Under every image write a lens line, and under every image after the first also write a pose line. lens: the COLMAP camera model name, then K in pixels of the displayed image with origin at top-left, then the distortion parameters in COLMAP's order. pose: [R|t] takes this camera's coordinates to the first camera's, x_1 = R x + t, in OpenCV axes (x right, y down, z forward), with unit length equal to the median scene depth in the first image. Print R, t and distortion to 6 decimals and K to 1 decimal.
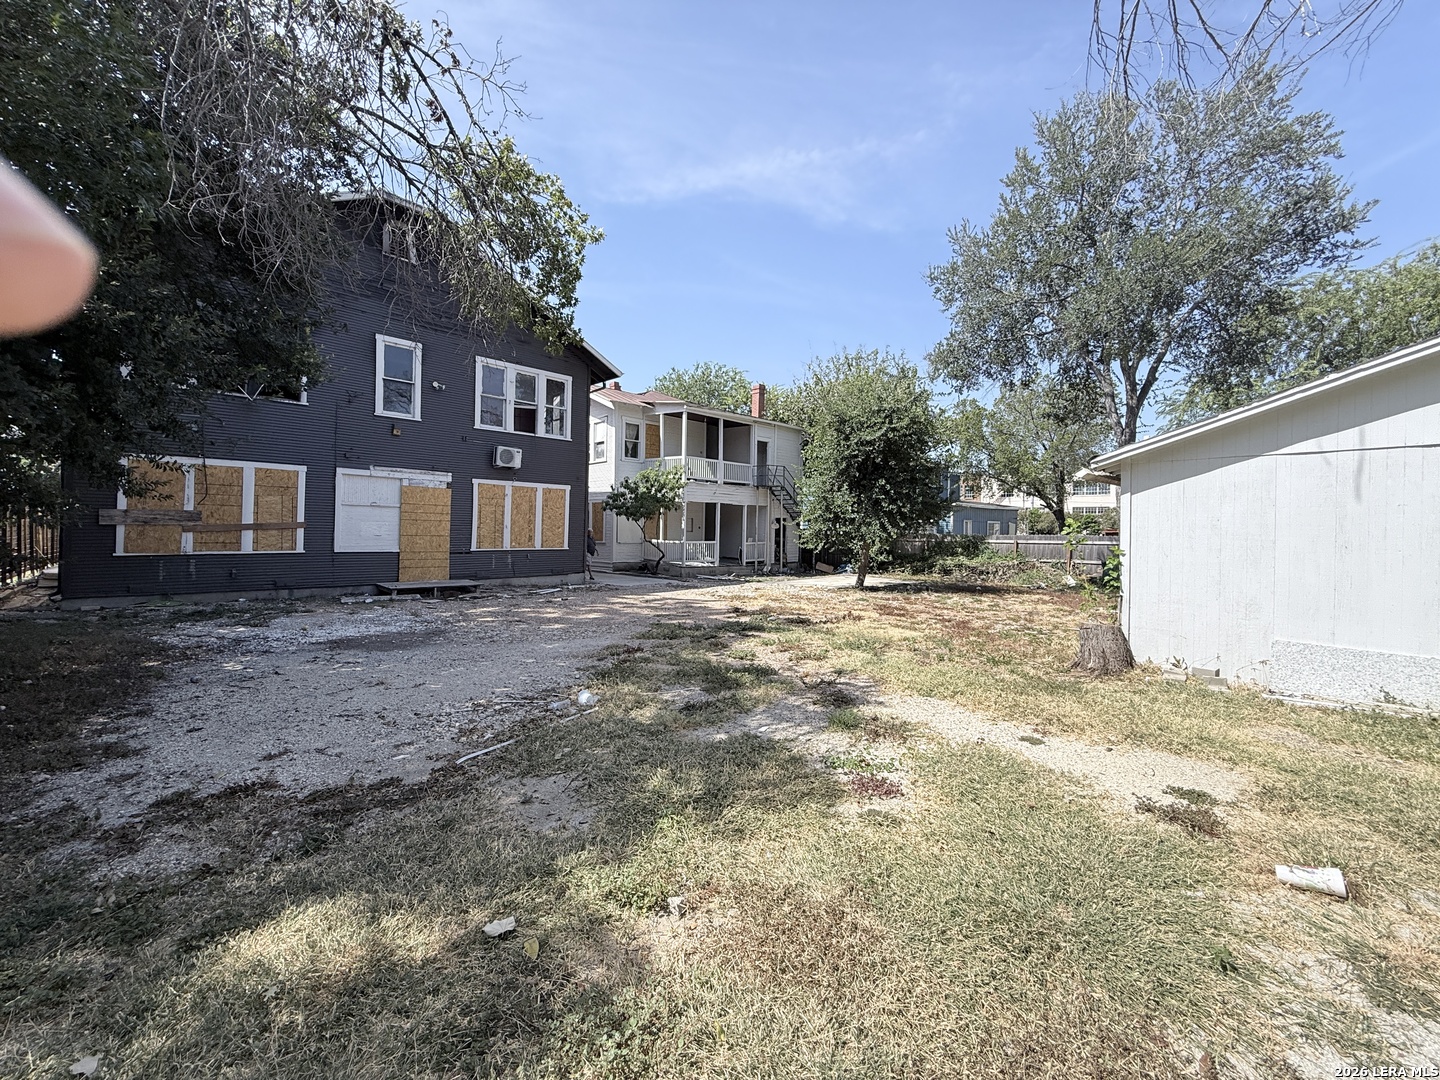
lens RADIAL K [[579.5, 0, 719.9], [0, 579.5, 535.2], [0, 0, 1]] dist [-0.000360, -0.000014]
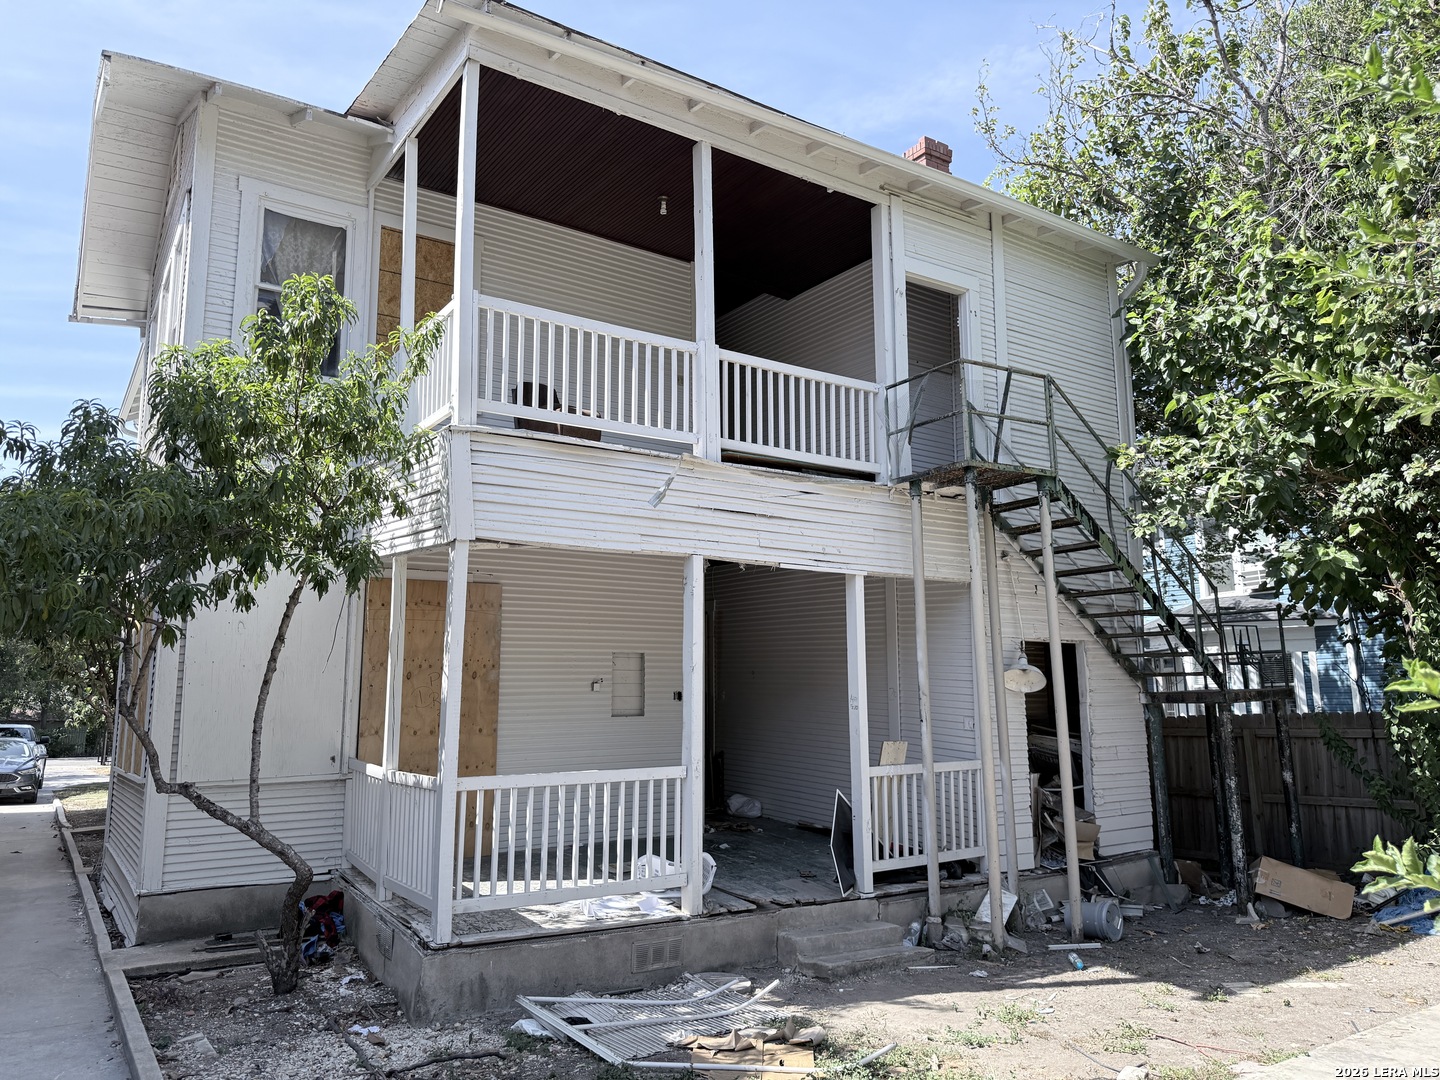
lens RADIAL K [[1021.5, 0, 720.1], [0, 1021.5, 541.9], [0, 0, 1]] dist [0.003398, -0.004070]
pose [[0.977589, -0.063239, -0.200798, 0.068849], [0.027210, 0.983771, -0.177353, -0.002342], [0.208755, 0.167914, 0.963445, 0.652872]]
